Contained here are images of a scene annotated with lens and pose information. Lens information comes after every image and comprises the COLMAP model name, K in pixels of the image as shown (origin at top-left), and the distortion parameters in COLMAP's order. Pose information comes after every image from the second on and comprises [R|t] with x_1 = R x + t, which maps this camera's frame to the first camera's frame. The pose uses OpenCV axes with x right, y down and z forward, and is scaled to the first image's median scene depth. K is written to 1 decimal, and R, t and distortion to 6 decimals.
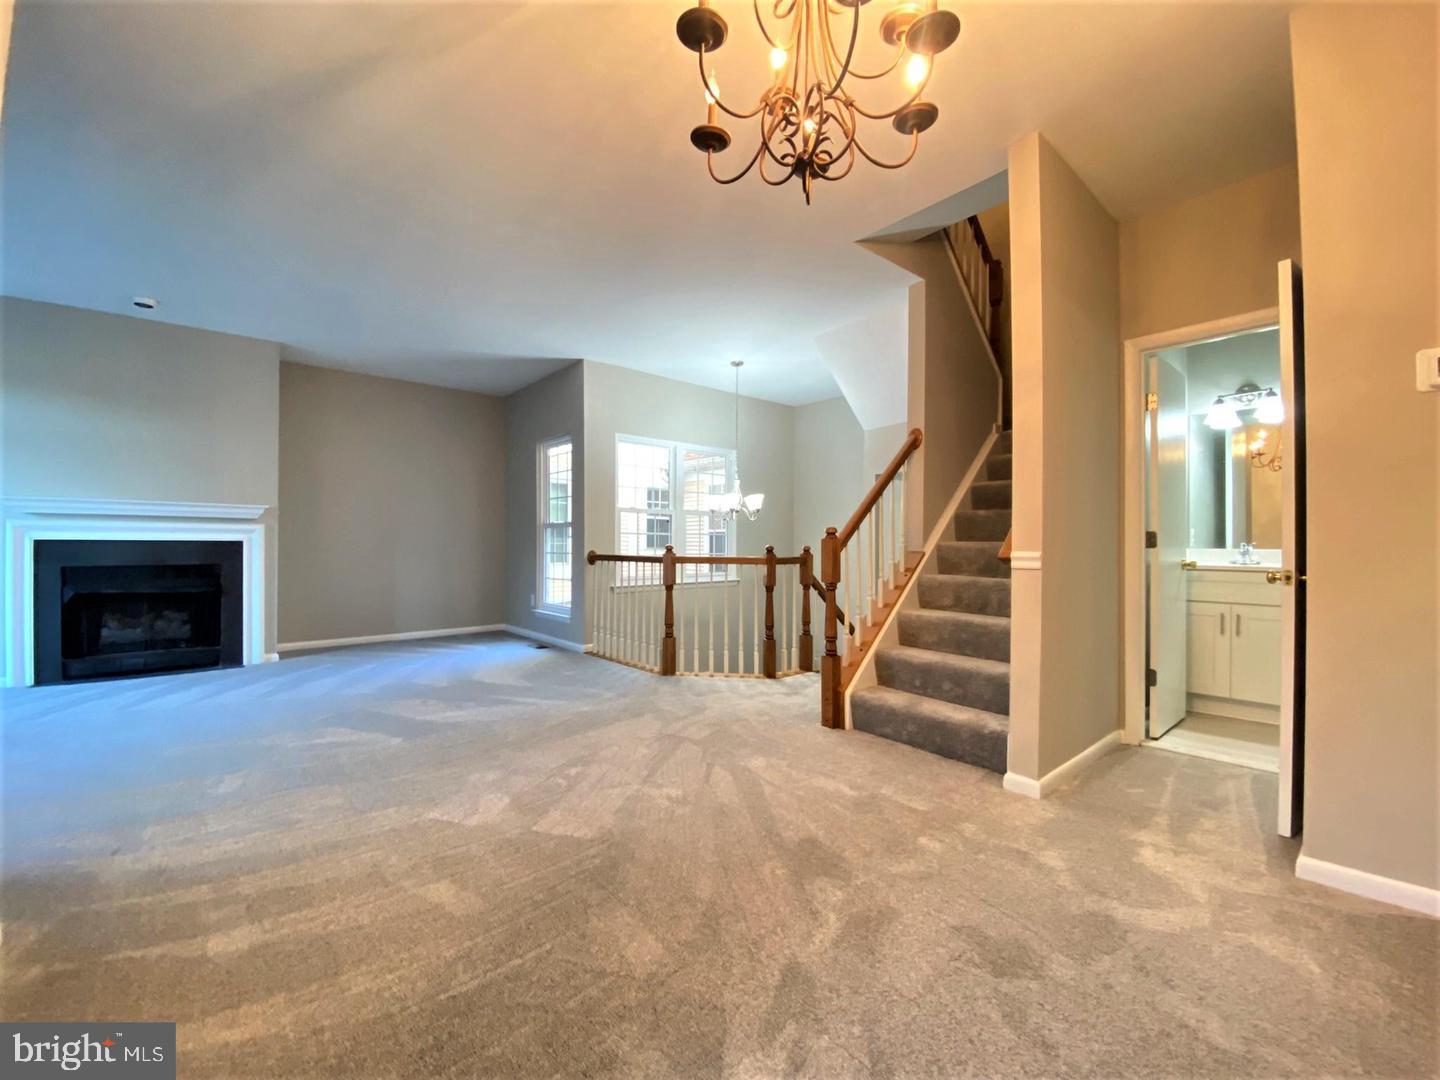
lens RADIAL K [[583.5, 0, 720.7], [0, 583.5, 536.4], [0, 0, 1]] dist [0.049170, -0.032730]
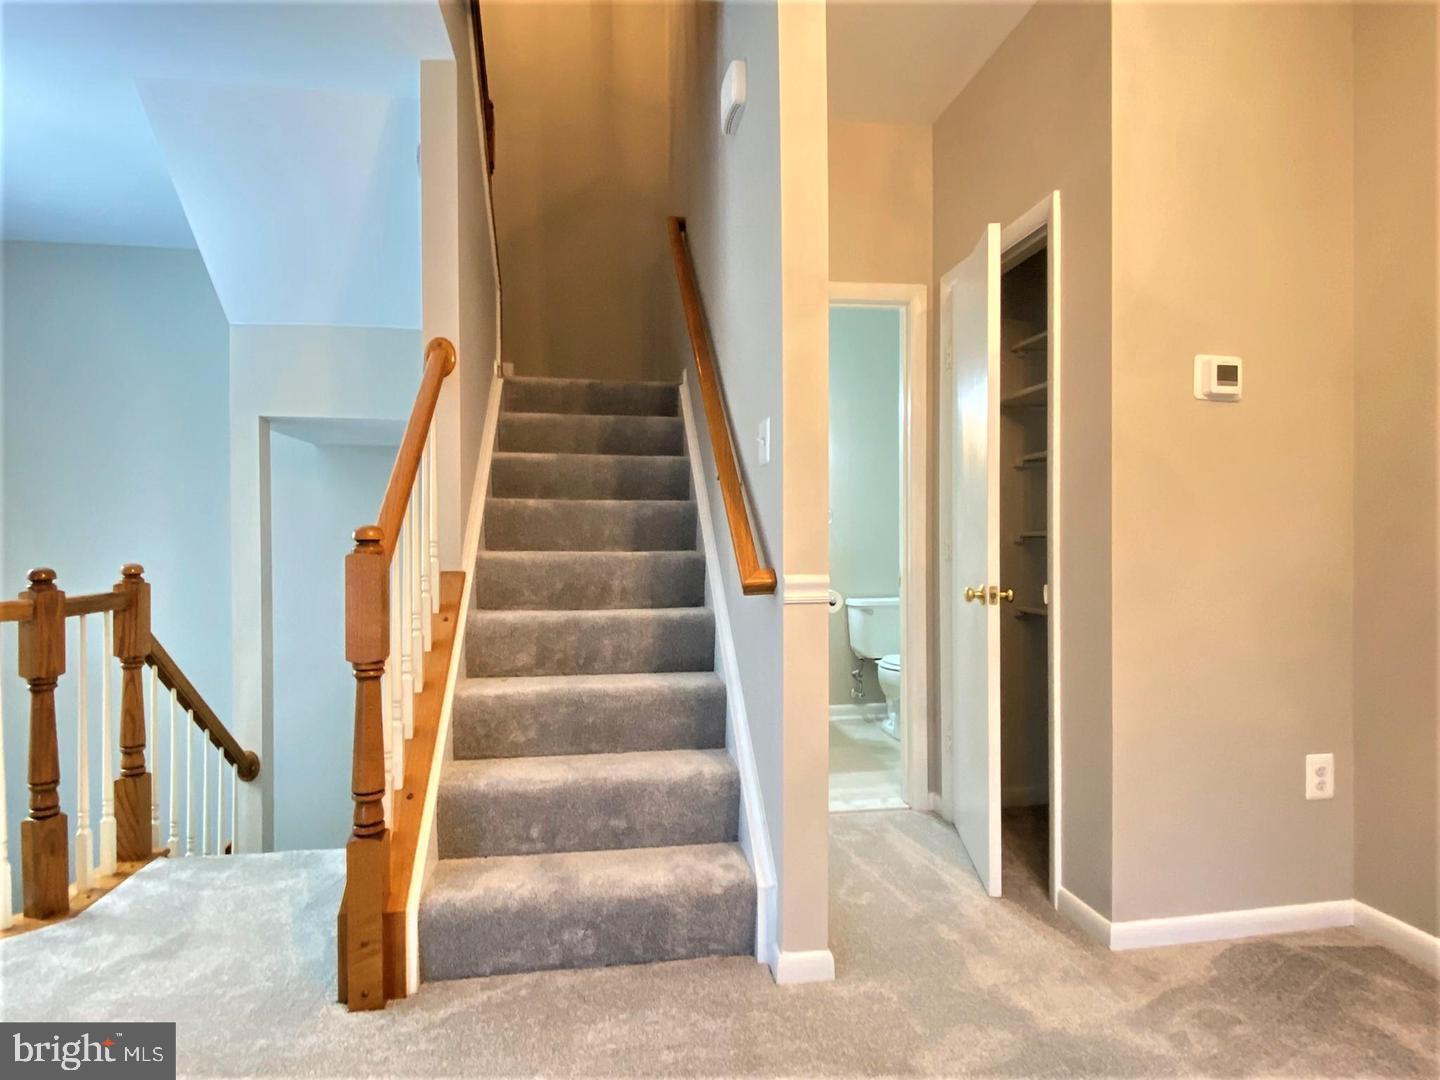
lens RADIAL K [[769.5, 0, 720.0], [0, 769.5, 540.0], [0, 0, 1]] dist [0.080697, -0.076597]
pose [[0.521505, -0.007645, 0.853214, -0.159803], [-0.008081, 0.999871, 0.013899, -0.016939], [-0.853210, -0.014143, 0.521375, 0.504231]]
